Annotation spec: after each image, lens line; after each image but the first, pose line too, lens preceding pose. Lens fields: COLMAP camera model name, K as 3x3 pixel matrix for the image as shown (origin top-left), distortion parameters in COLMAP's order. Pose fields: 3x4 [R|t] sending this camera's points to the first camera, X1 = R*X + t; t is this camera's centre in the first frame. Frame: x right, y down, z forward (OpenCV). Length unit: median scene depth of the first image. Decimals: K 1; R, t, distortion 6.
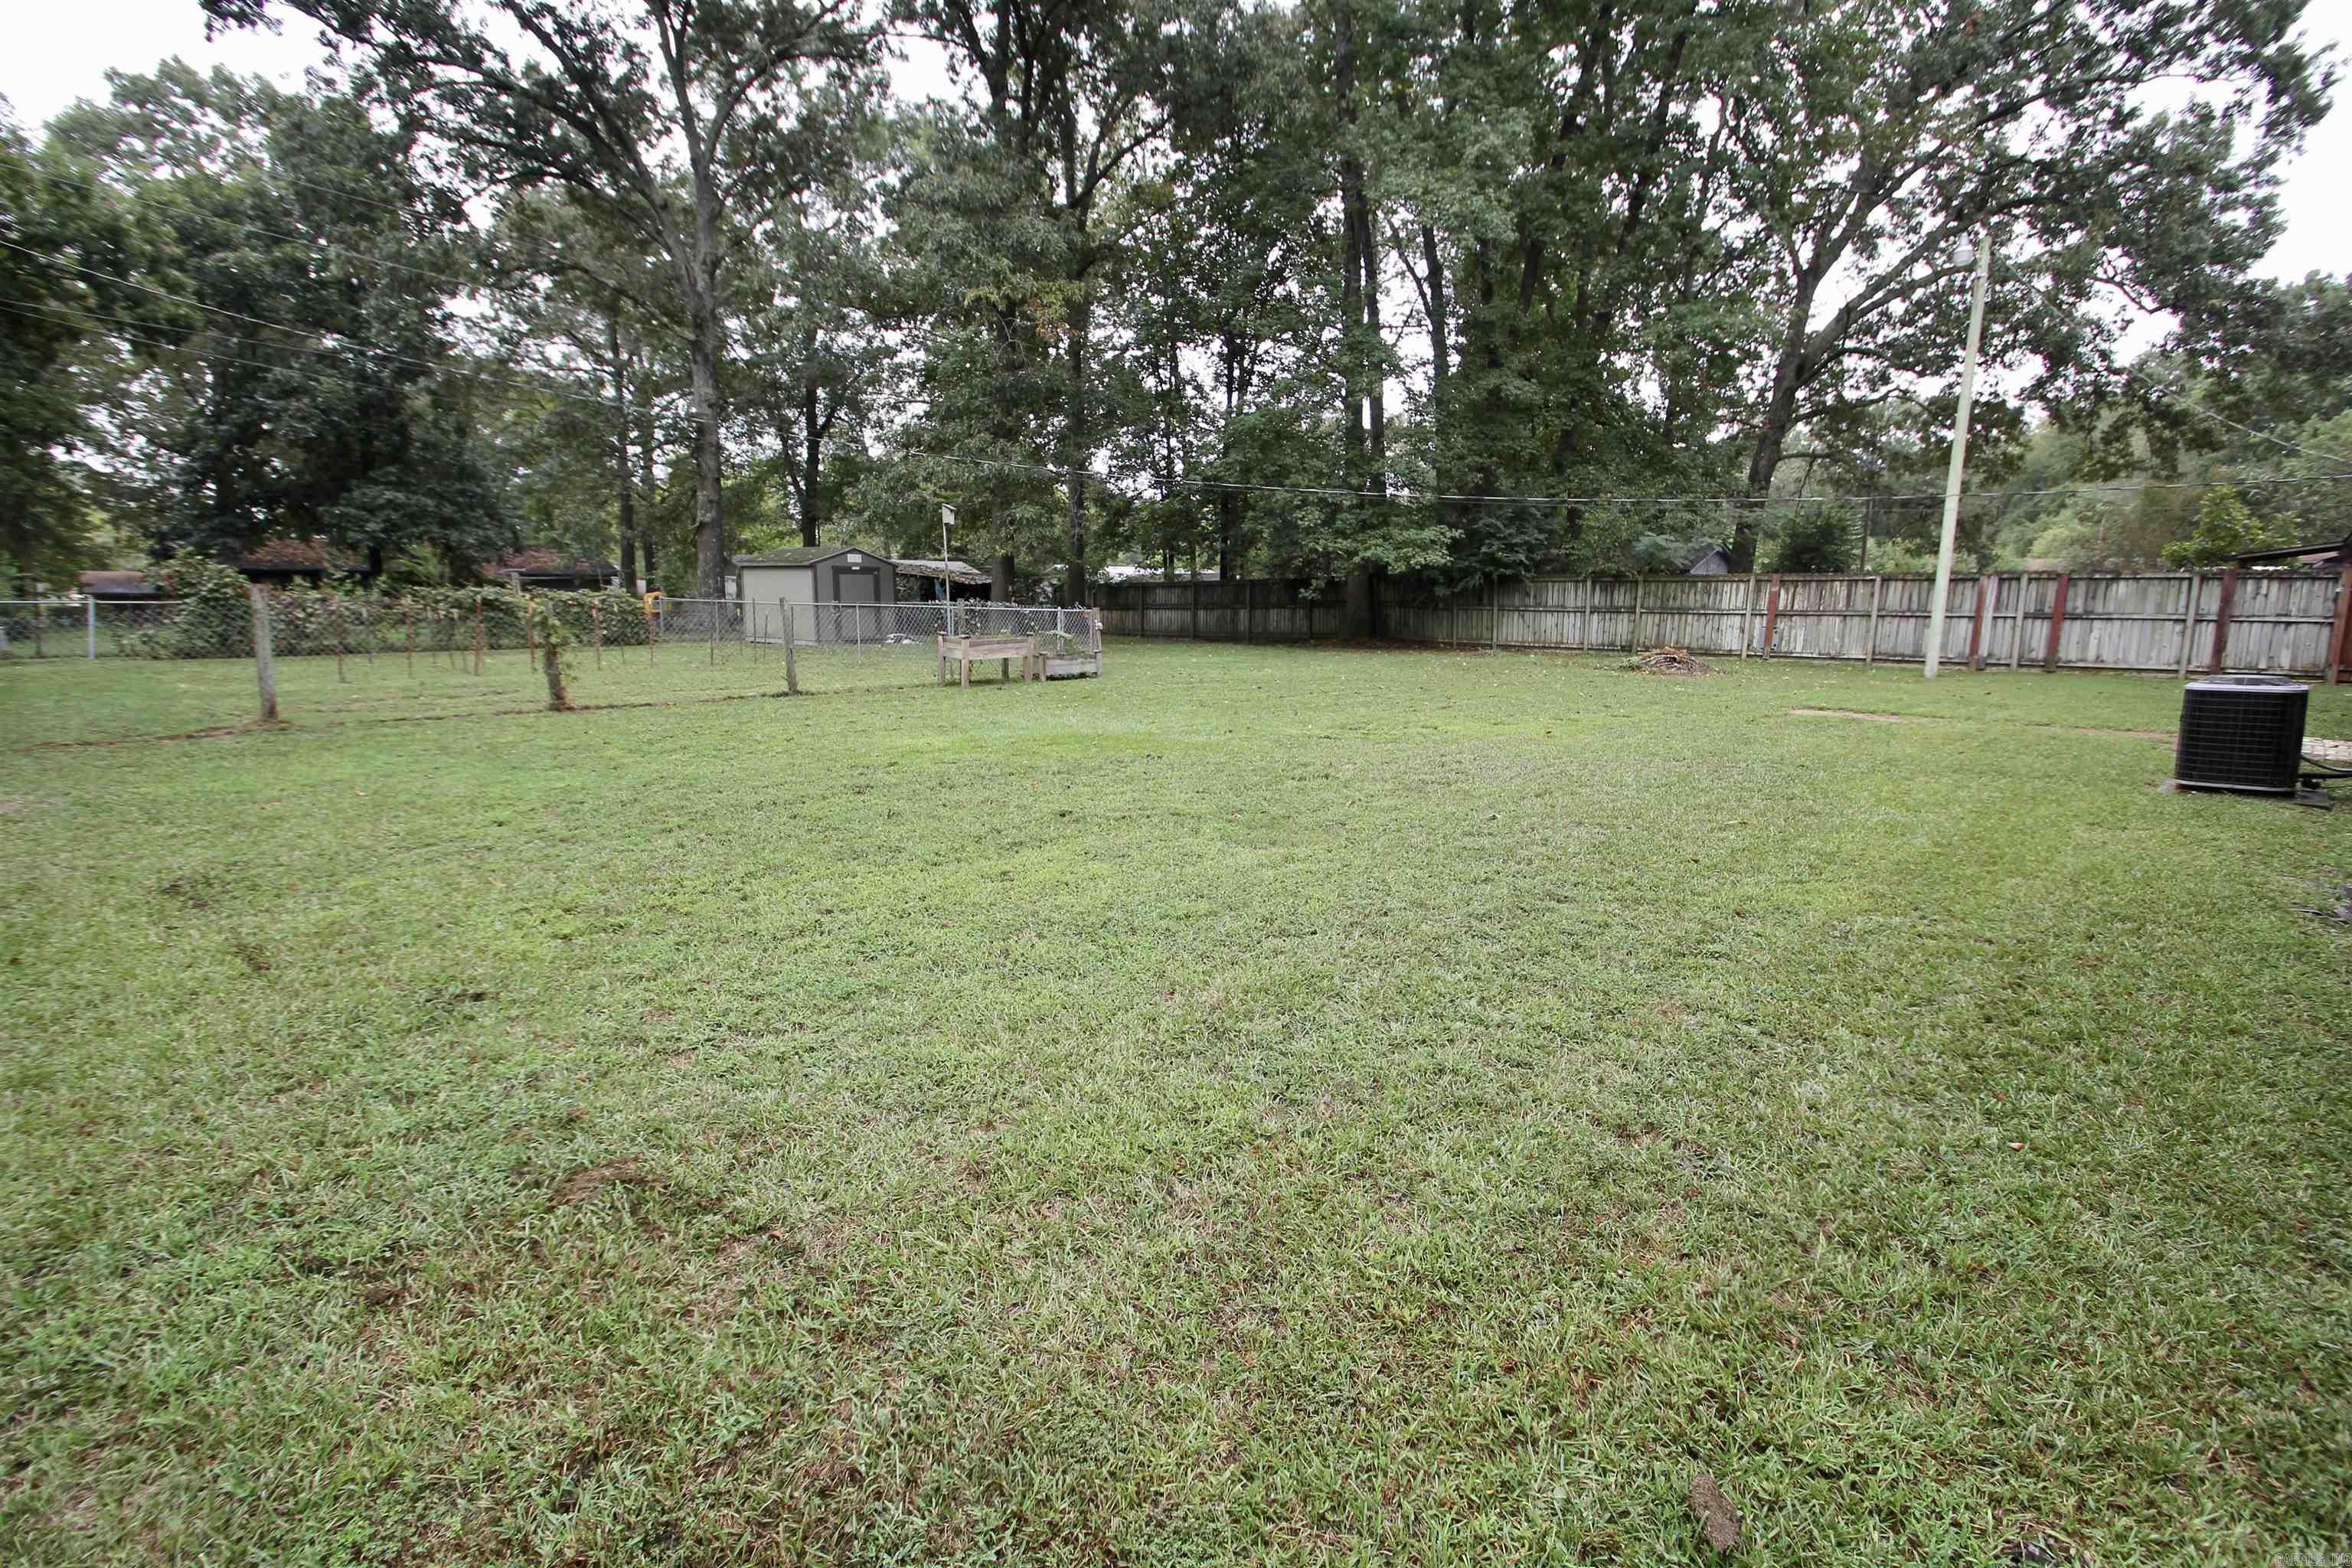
lens RADIAL K [[1125.6, 0, 1198.6], [0, 1125.6, 778.8], [0, 0, 1]] dist [-0.002143, -0.000916]
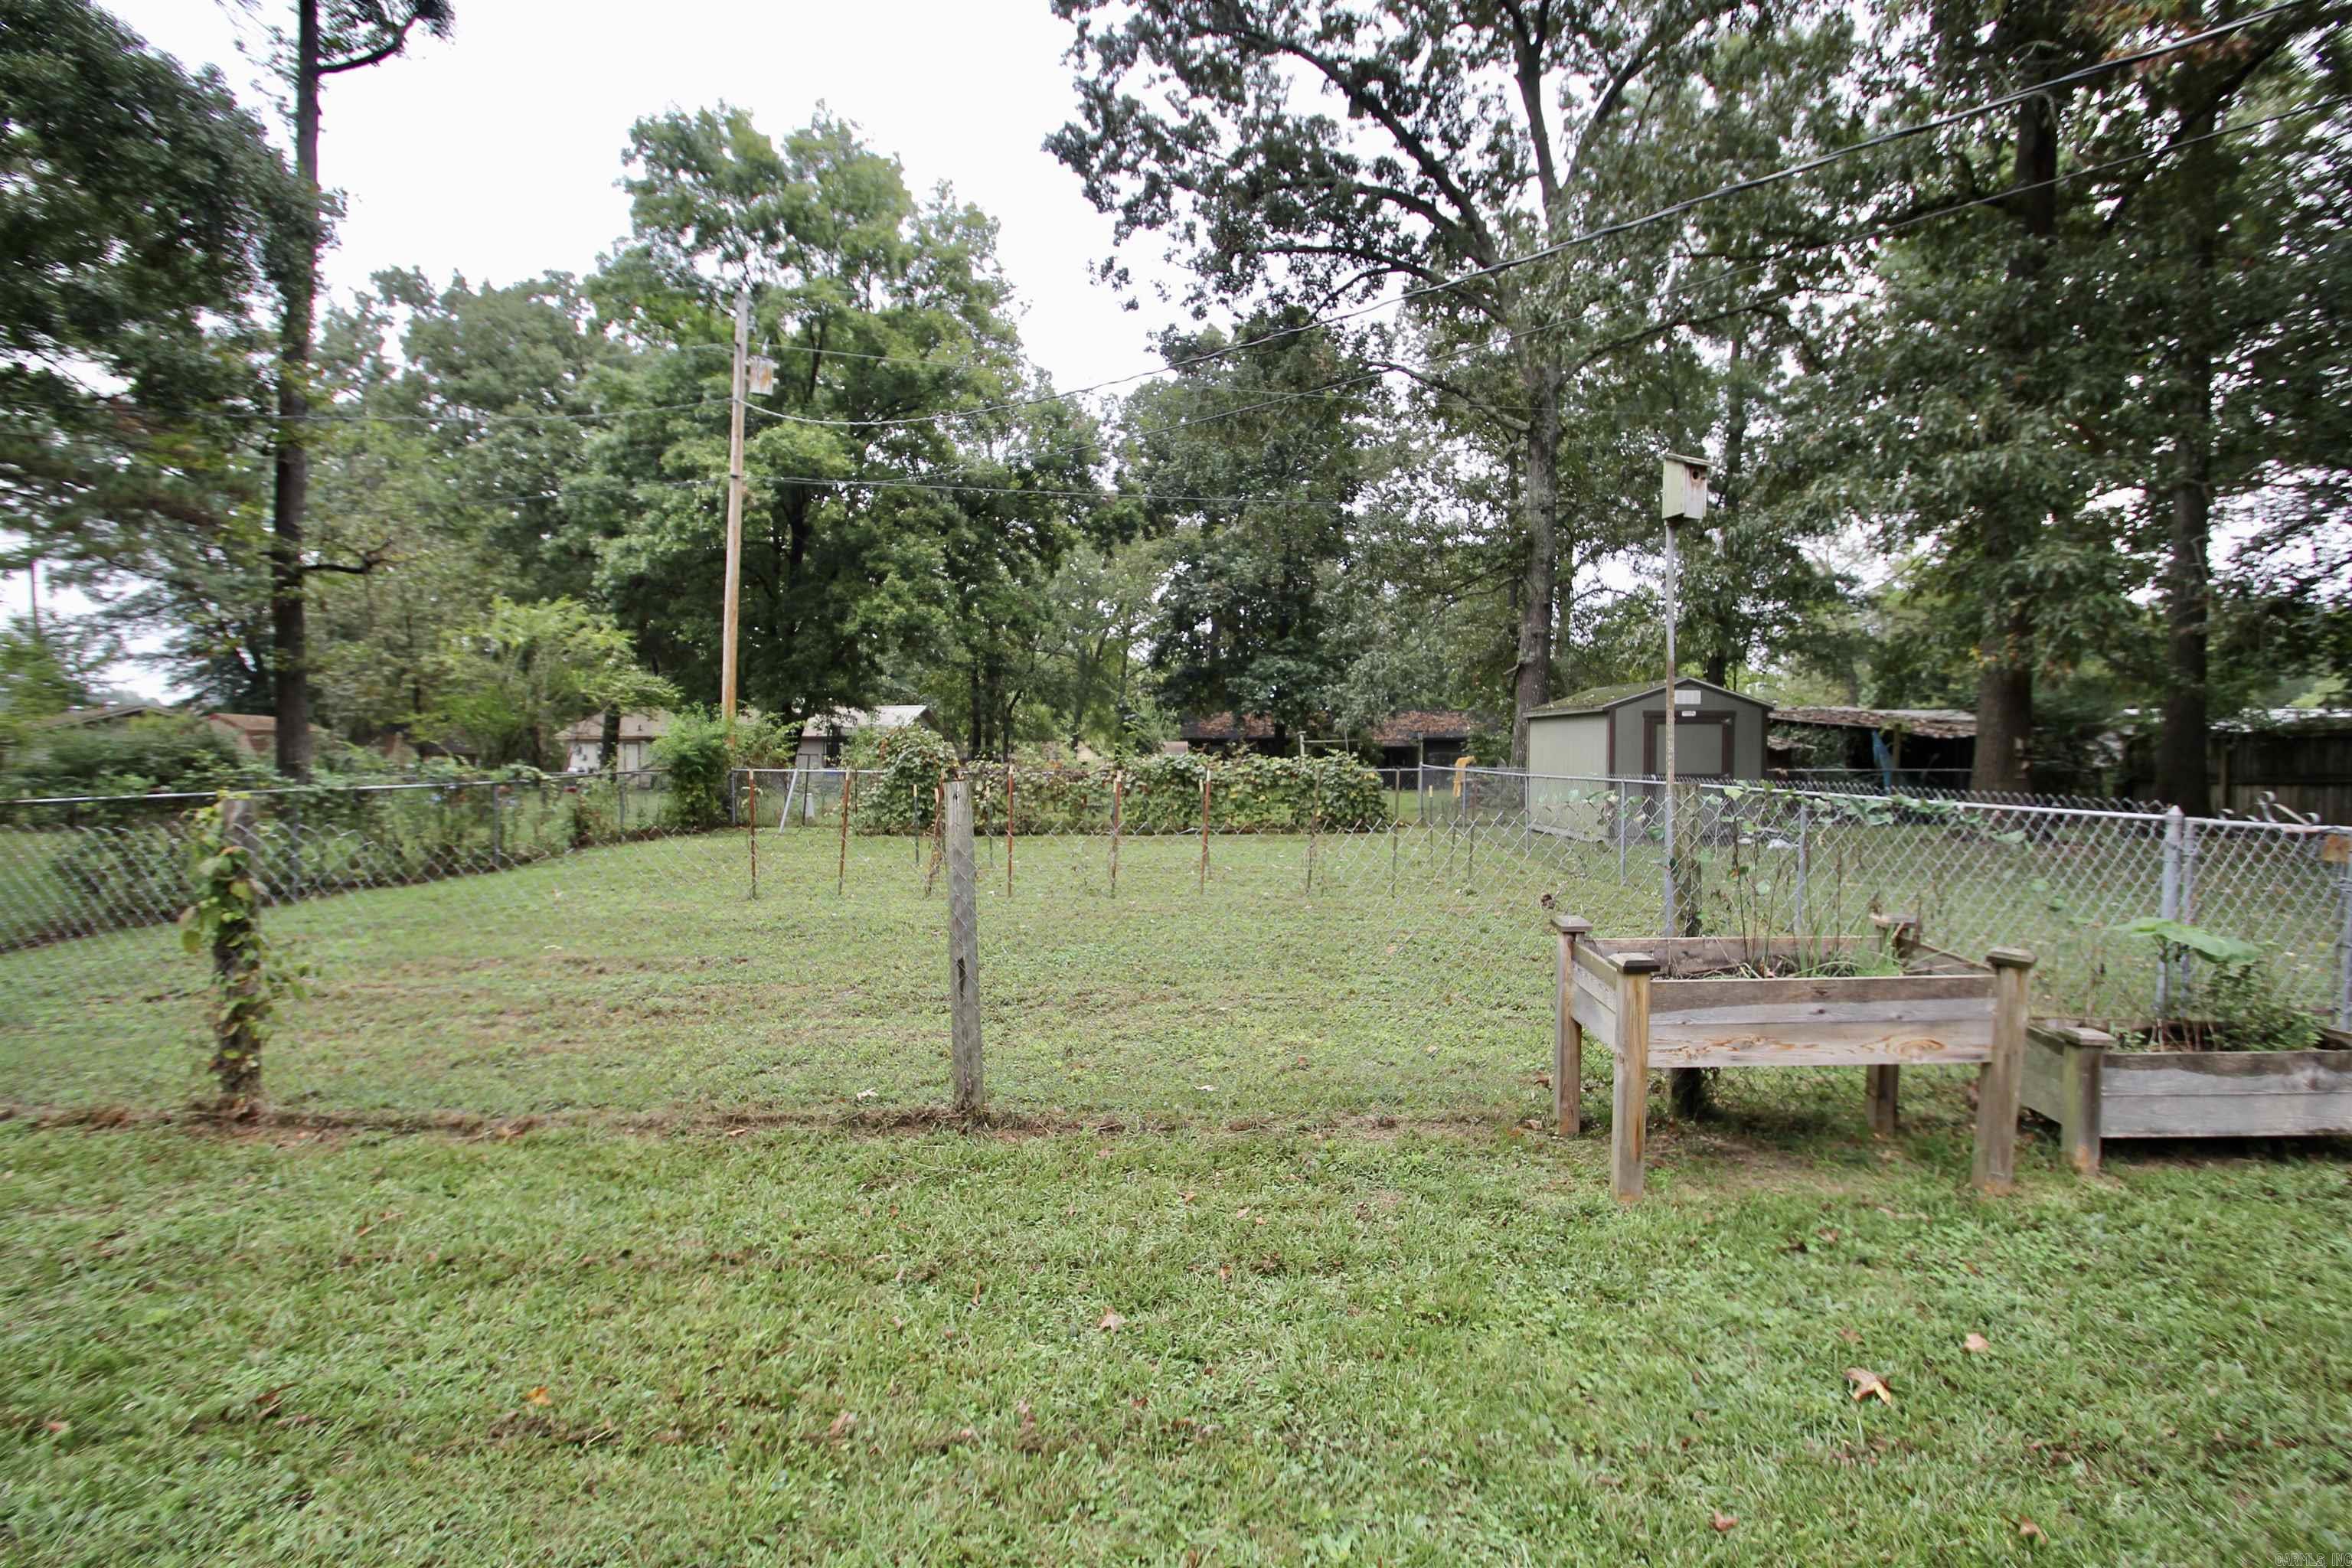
lens RADIAL K [[1125.6, 0, 1198.6], [0, 1125.6, 778.8], [0, 0, 1]] dist [-0.002143, -0.000916]
pose [[0.687060, 0.005567, -0.726579, -0.046256], [-0.108899, 0.989465, -0.095394, -0.056561], [0.718394, 0.144665, 0.680428, 0.339485]]
